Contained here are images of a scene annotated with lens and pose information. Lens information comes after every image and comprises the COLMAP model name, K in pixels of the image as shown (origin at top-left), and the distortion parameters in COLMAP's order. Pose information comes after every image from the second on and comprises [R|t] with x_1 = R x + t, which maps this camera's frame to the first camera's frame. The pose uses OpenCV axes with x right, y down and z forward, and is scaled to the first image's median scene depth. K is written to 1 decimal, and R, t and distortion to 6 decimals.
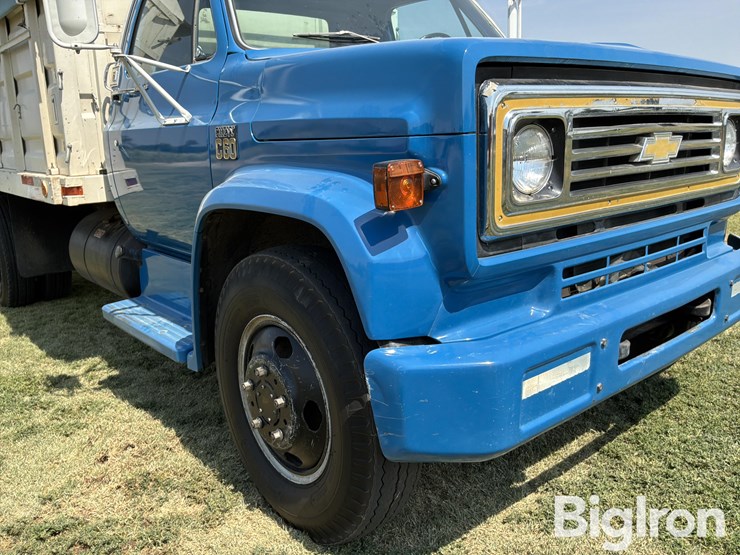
lens RADIAL K [[618.9, 0, 369.9], [0, 618.9, 273.4], [0, 0, 1]] dist [0.147848, -0.308235]
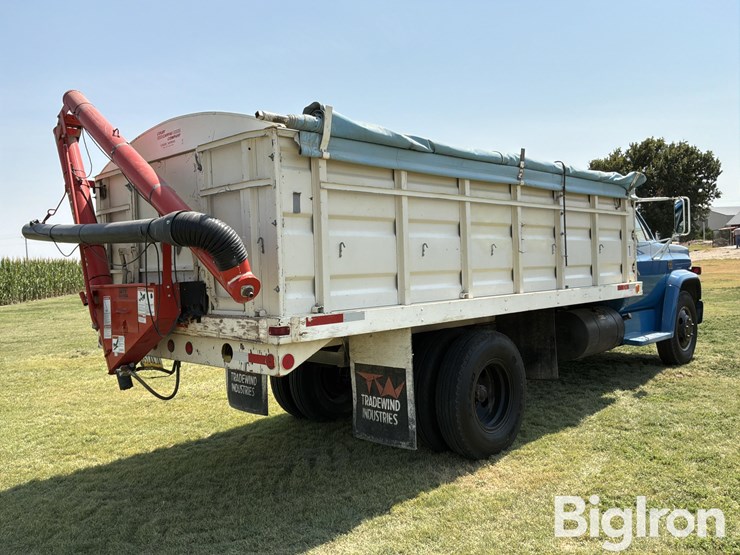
lens RADIAL K [[618.9, 0, 369.9], [0, 618.9, 273.4], [0, 0, 1]] dist [0.147848, -0.308235]
pose [[-0.097551, 0.010064, 0.995180, -3.728878], [0.249324, 0.968309, 0.014647, -0.648699], [-0.963494, 0.249551, -0.096969, 3.069829]]
